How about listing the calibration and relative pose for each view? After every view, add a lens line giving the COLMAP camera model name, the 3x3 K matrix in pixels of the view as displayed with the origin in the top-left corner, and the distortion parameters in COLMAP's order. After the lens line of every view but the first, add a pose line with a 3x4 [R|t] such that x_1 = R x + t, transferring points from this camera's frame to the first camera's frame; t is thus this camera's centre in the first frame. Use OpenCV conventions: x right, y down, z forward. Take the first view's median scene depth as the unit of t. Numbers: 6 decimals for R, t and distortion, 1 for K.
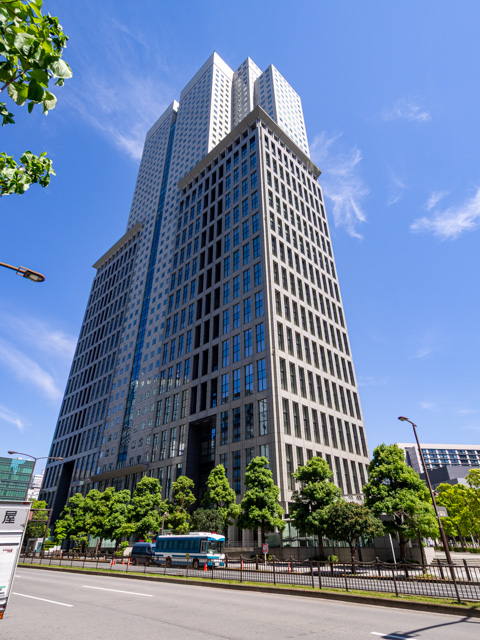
lens RADIAL K [[369.8, 0, 240.0], [0, 369.8, 320.0], [0, 0, 1]] dist [0.000091, -0.000554]
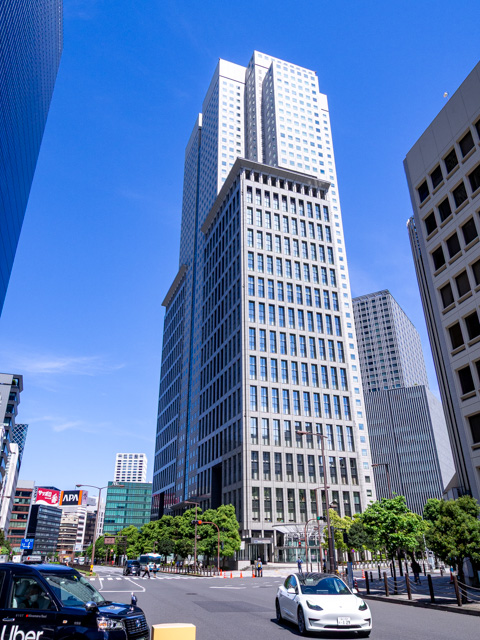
lens RADIAL K [[484.5, 0, 240.0], [0, 484.5, 320.0], [0, 0, 1]] dist [0.004973, 0.002332]
pose [[0.914800, -0.180687, -0.361238, 0.534333], [0.213100, 0.975665, 0.051639, -0.232046], [0.343117, -0.124219, 0.931043, -0.375423]]
